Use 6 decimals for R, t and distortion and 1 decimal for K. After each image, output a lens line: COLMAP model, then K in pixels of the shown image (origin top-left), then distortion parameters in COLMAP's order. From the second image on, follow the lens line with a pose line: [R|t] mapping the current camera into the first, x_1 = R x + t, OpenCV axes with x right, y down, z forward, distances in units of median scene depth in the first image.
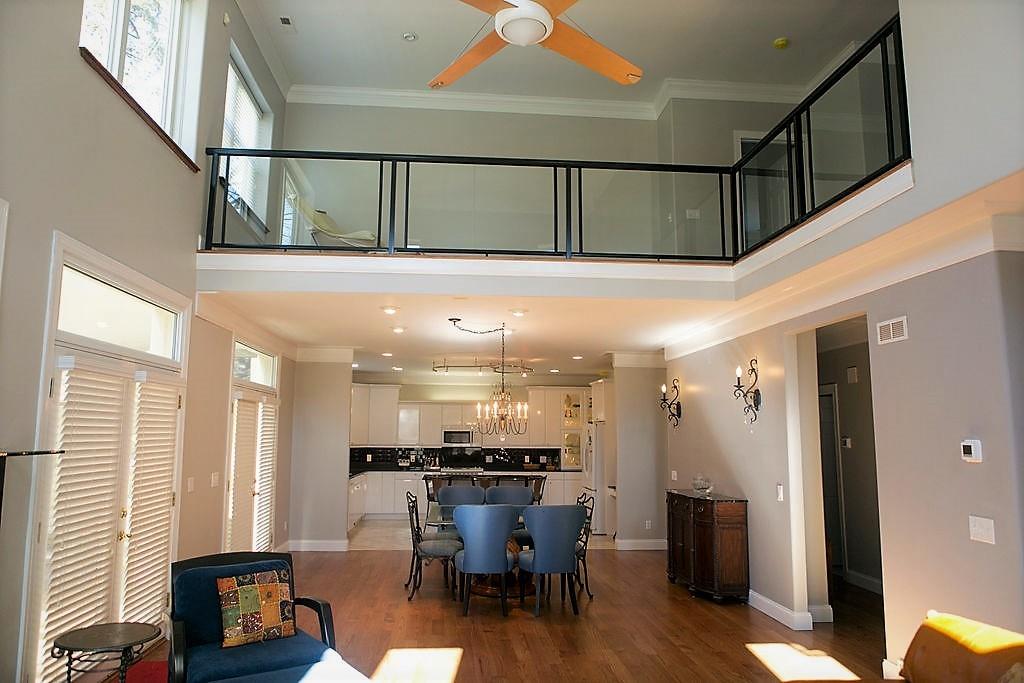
lens RADIAL K [[712.4, 0, 512.0], [0, 712.4, 341.5], [0, 0, 1]] dist [-0.013349, 0.004882]
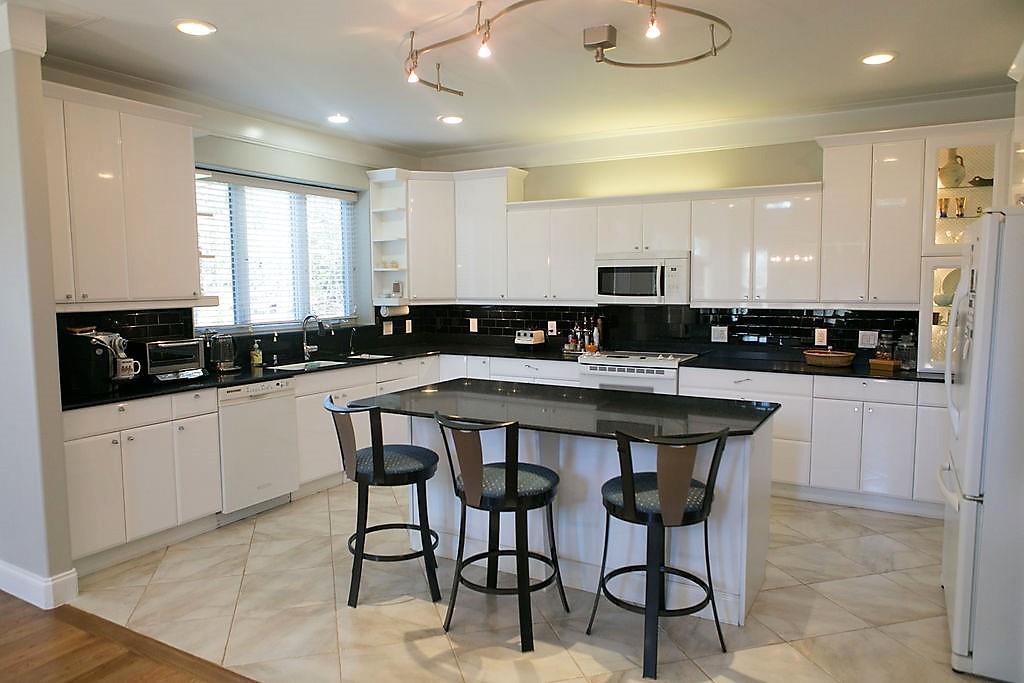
lens RADIAL K [[712.4, 0, 512.0], [0, 712.4, 341.5], [0, 0, 1]] dist [-0.013349, 0.004882]
pose [[0.821472, 0.037713, -0.569000, 0.103200], [0.083207, 0.979204, 0.185028, 0.085191], [0.564146, -0.199340, 0.801251, 0.614402]]
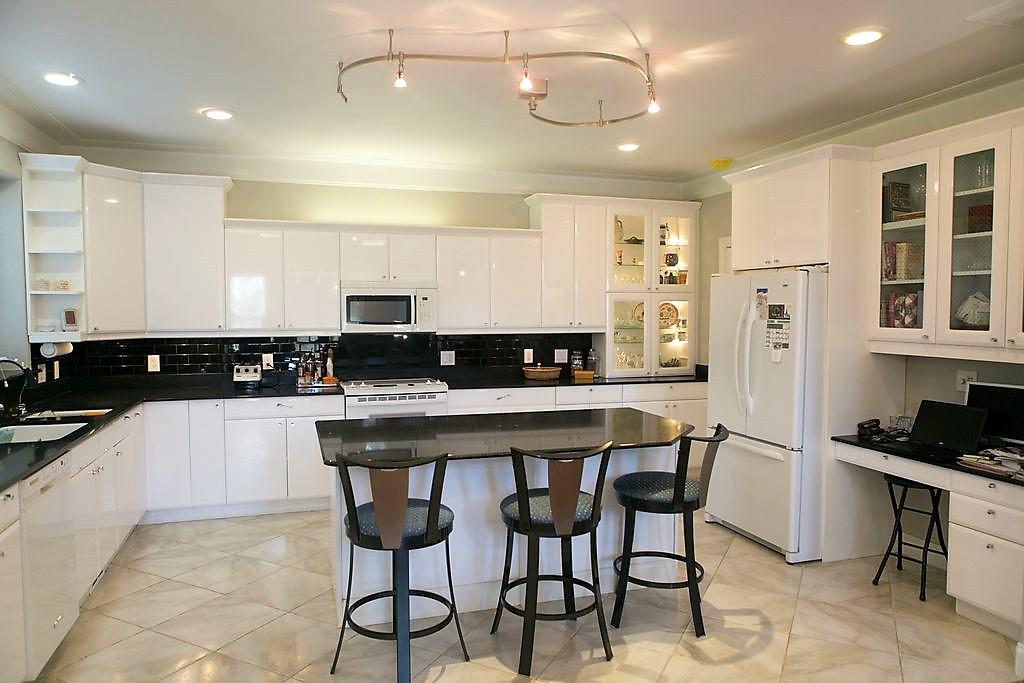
lens RADIAL K [[684.0, 0, 508.0], [0, 684.0, 352.2], [0, 0, 1]] dist [-0.010267, -0.000106]
pose [[0.975272, -0.019854, 0.220116, -0.090762], [-0.022578, 0.981796, 0.188594, 0.080633], [-0.219854, -0.188900, 0.957069, 0.589423]]
